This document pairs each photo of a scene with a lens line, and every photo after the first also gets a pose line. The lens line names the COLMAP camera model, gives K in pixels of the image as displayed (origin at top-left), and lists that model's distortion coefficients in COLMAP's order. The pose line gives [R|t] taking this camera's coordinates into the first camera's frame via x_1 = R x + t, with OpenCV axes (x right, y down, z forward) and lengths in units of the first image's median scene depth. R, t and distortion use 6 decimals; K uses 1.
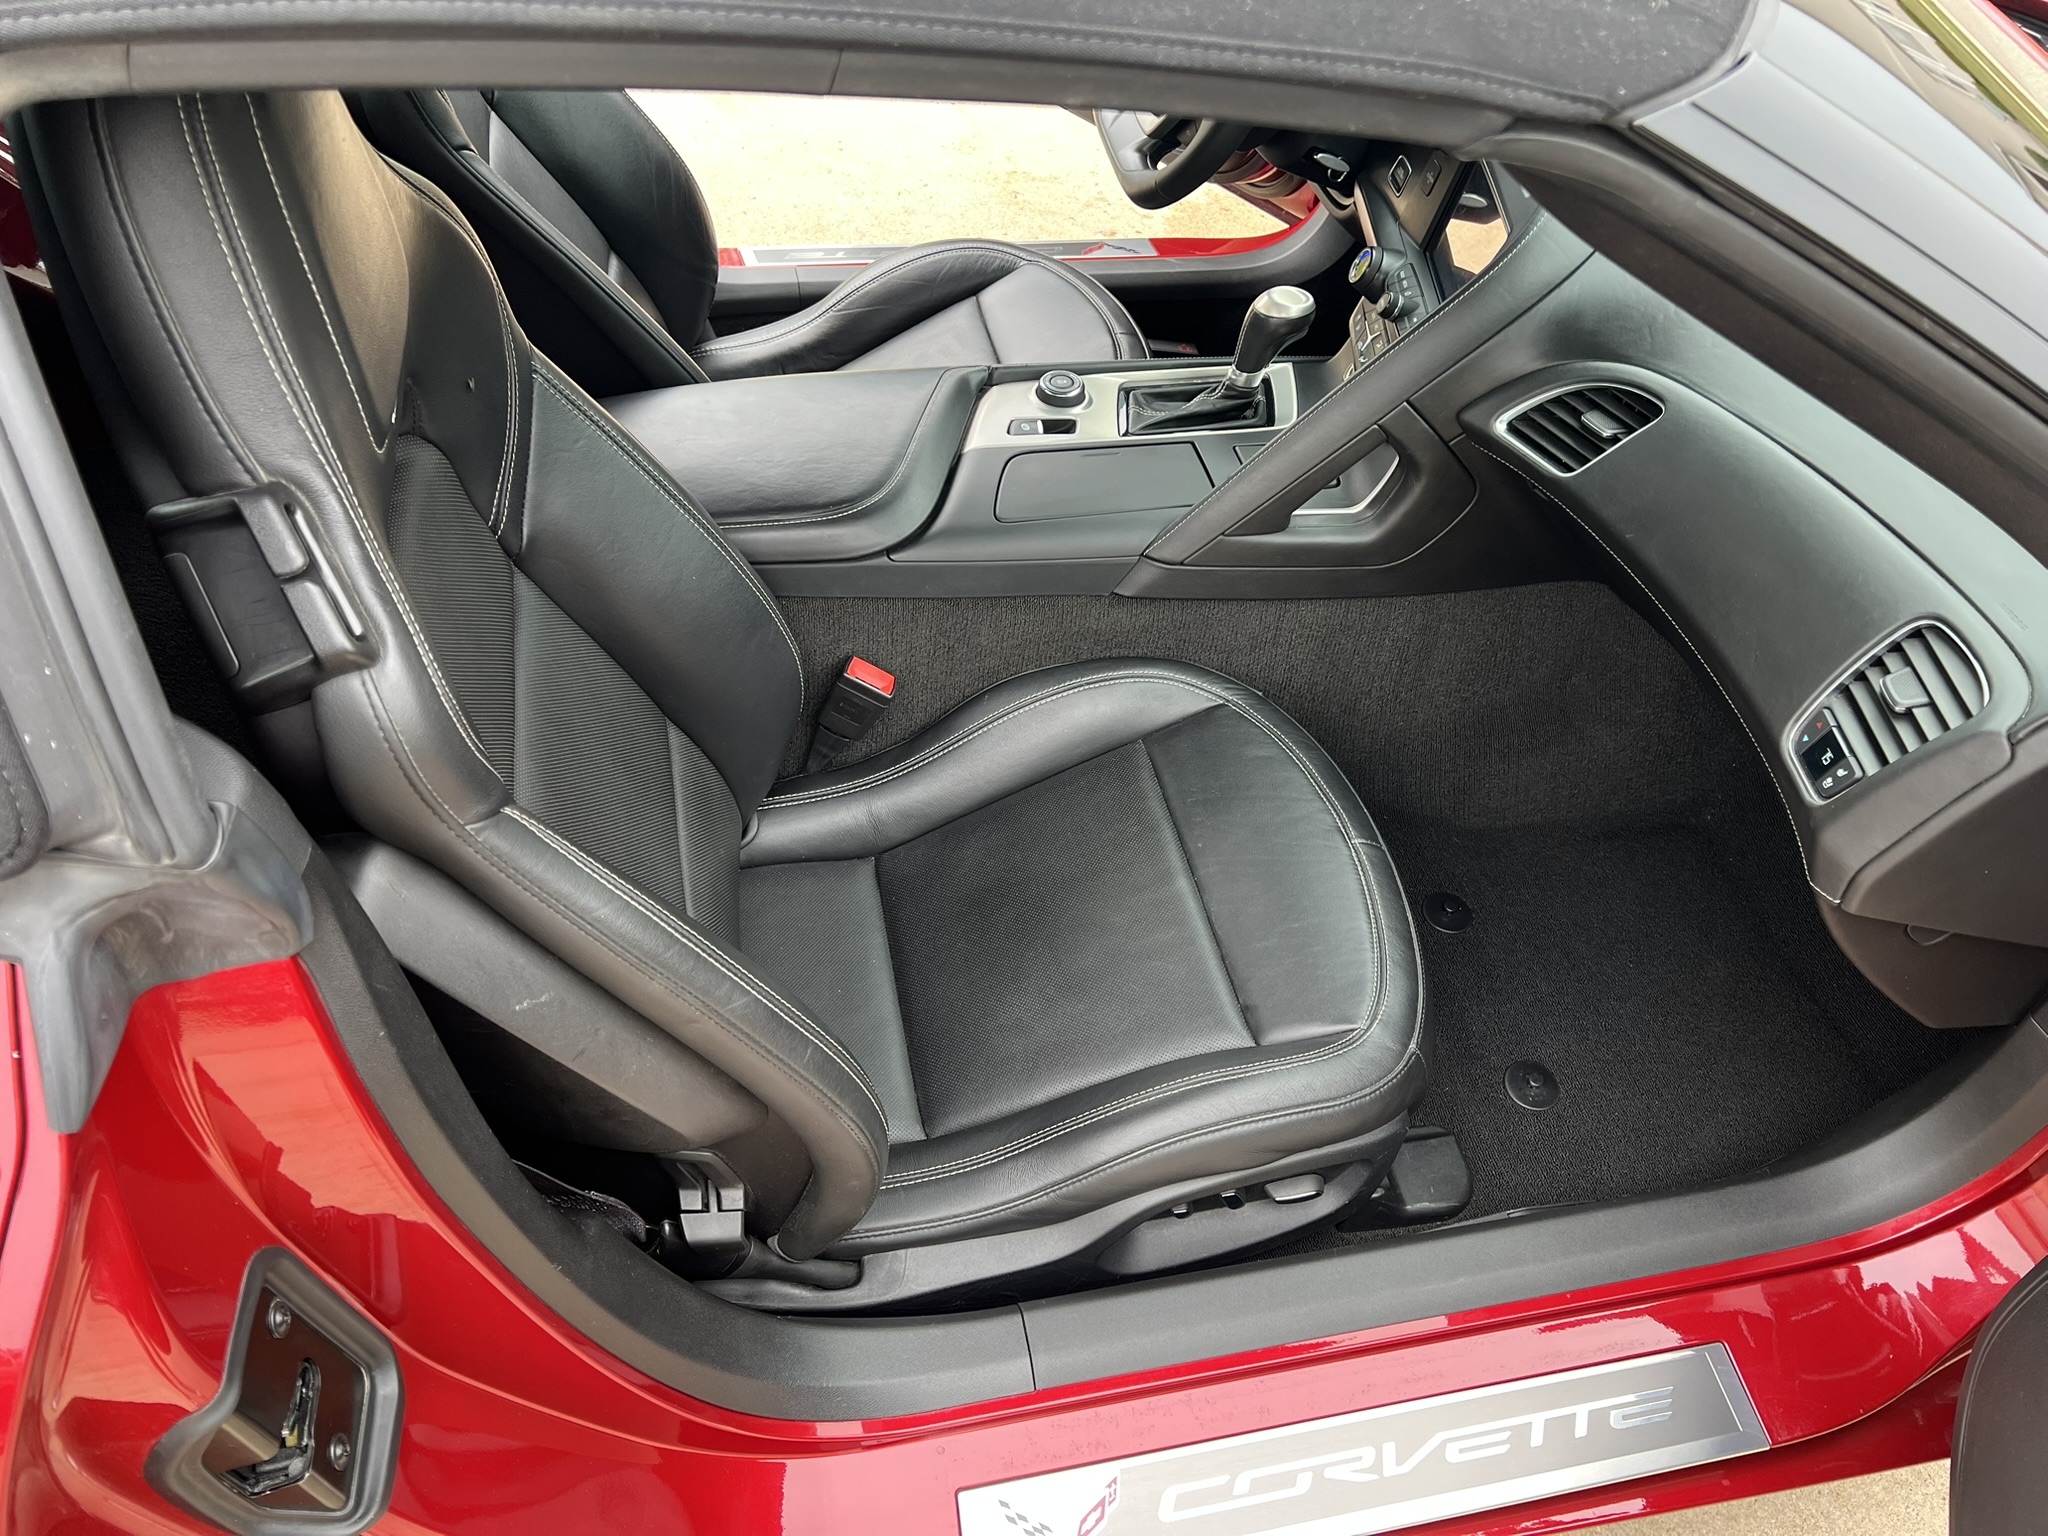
lens RADIAL K [[1527.2, 0, 1030.6], [0, 1527.2, 769.6], [0, 0, 1]] dist [0.002930, -0.022563]
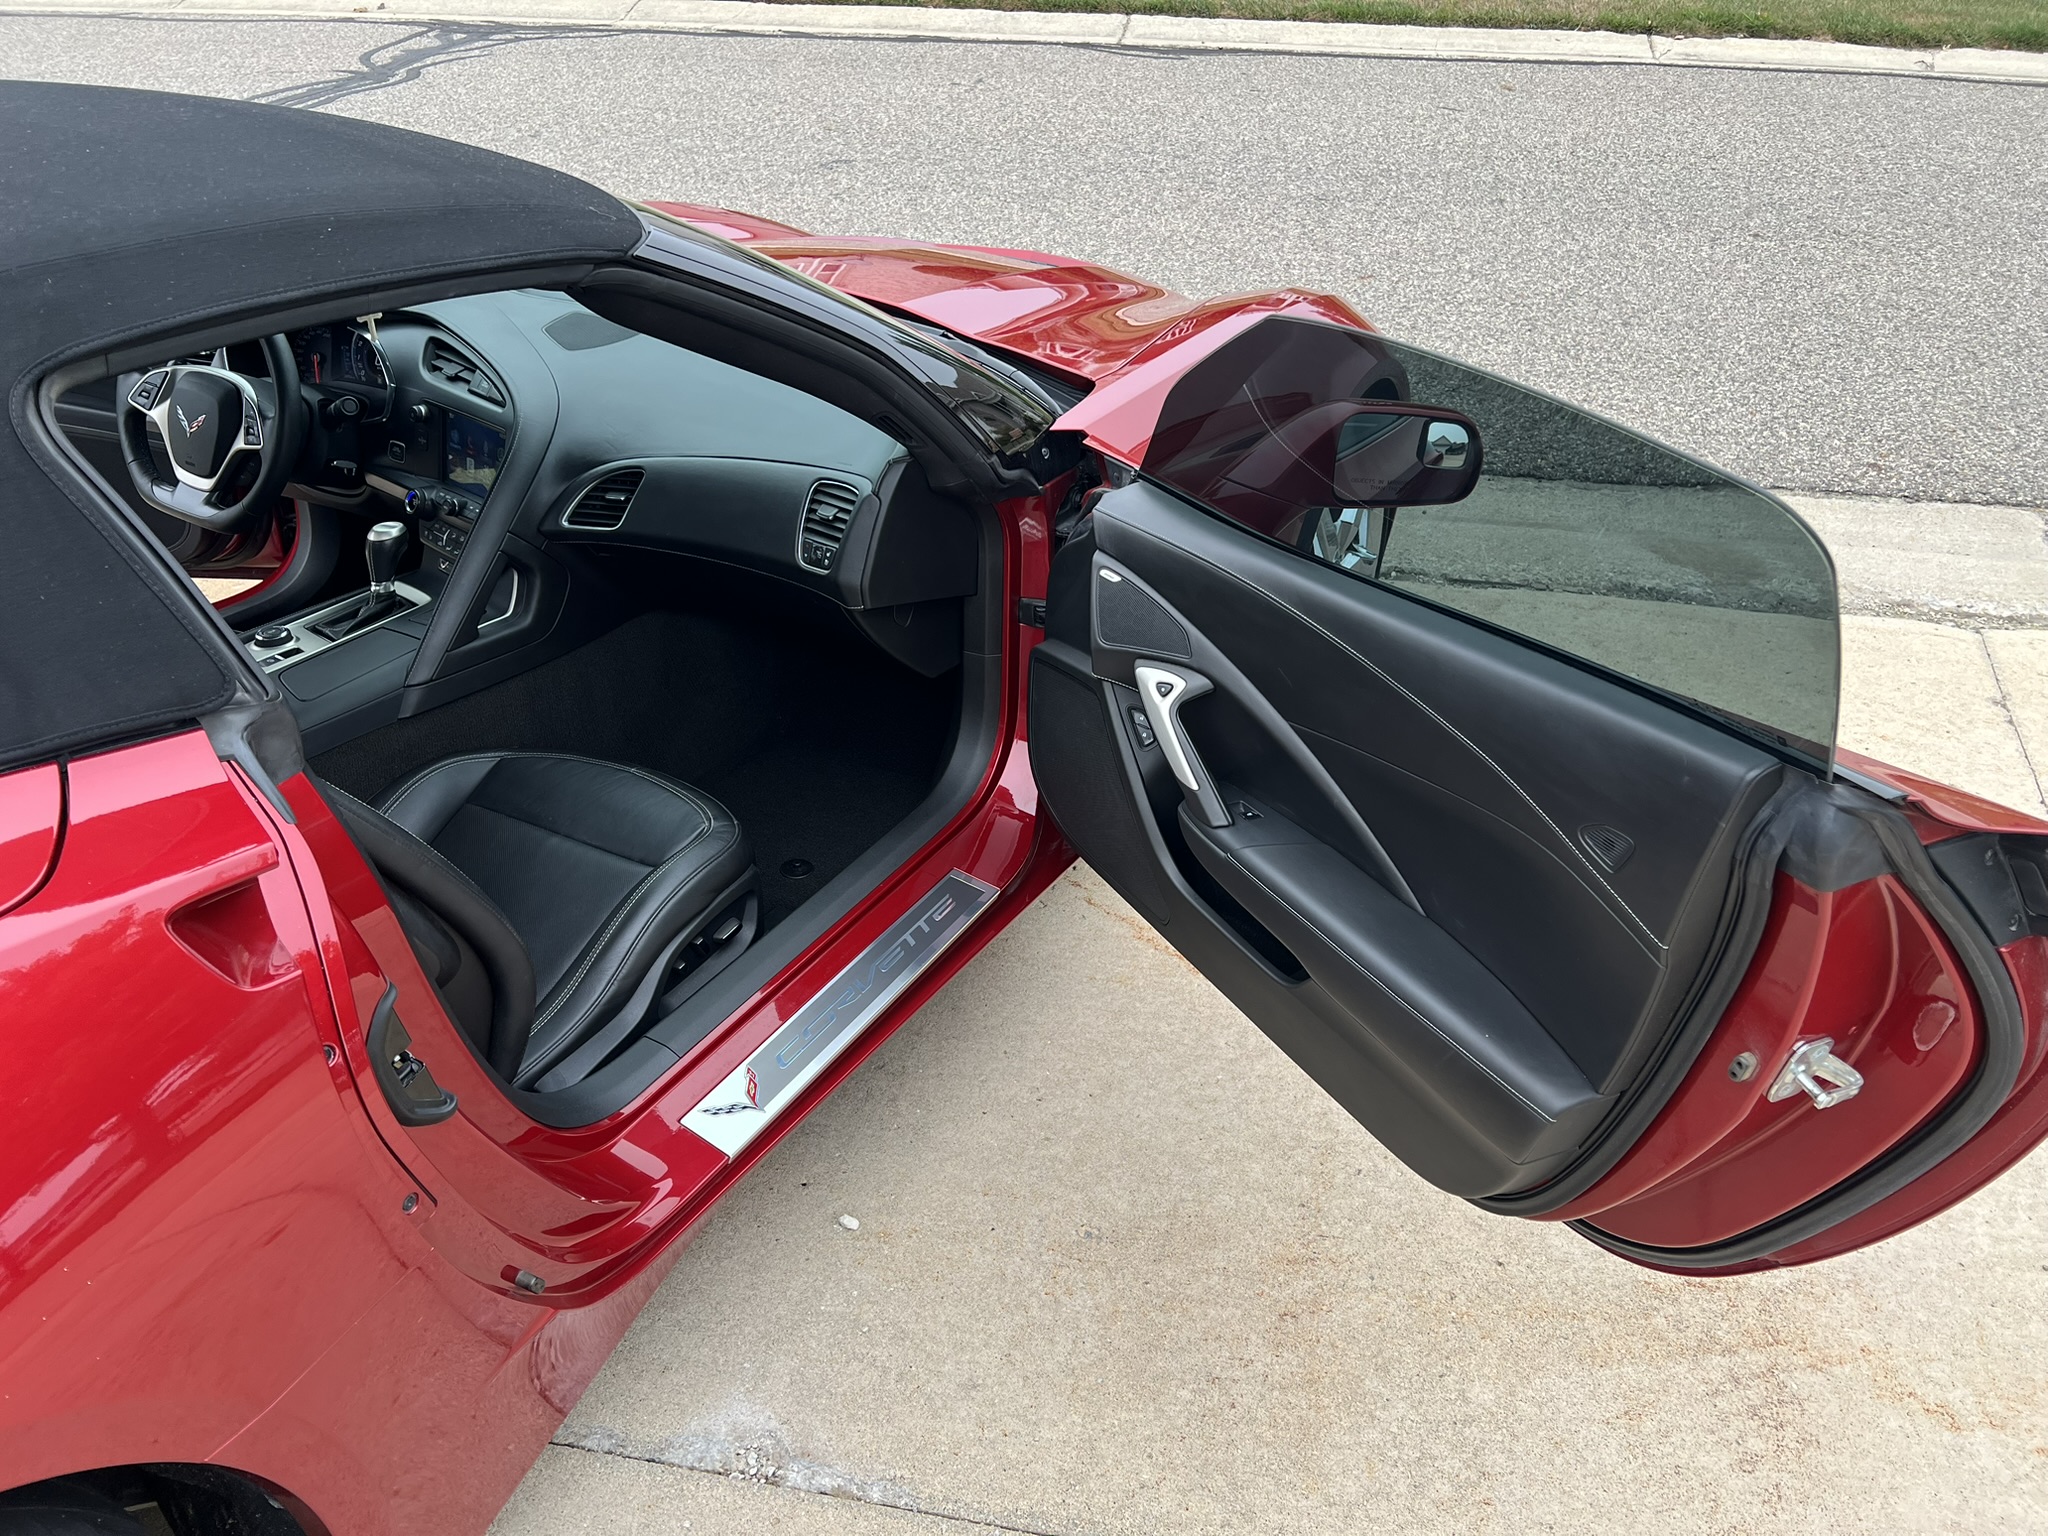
lens RADIAL K [[1527.2, 0, 1024.4], [0, 1527.2, 780.5], [0, 0, 1]] dist [0.002930, -0.022563]
pose [[0.650224, -0.430034, 0.626322, -0.568586], [0.571573, 0.819989, -0.030380, 0.367112], [-0.500513, 0.377743, 0.778972, -0.497003]]
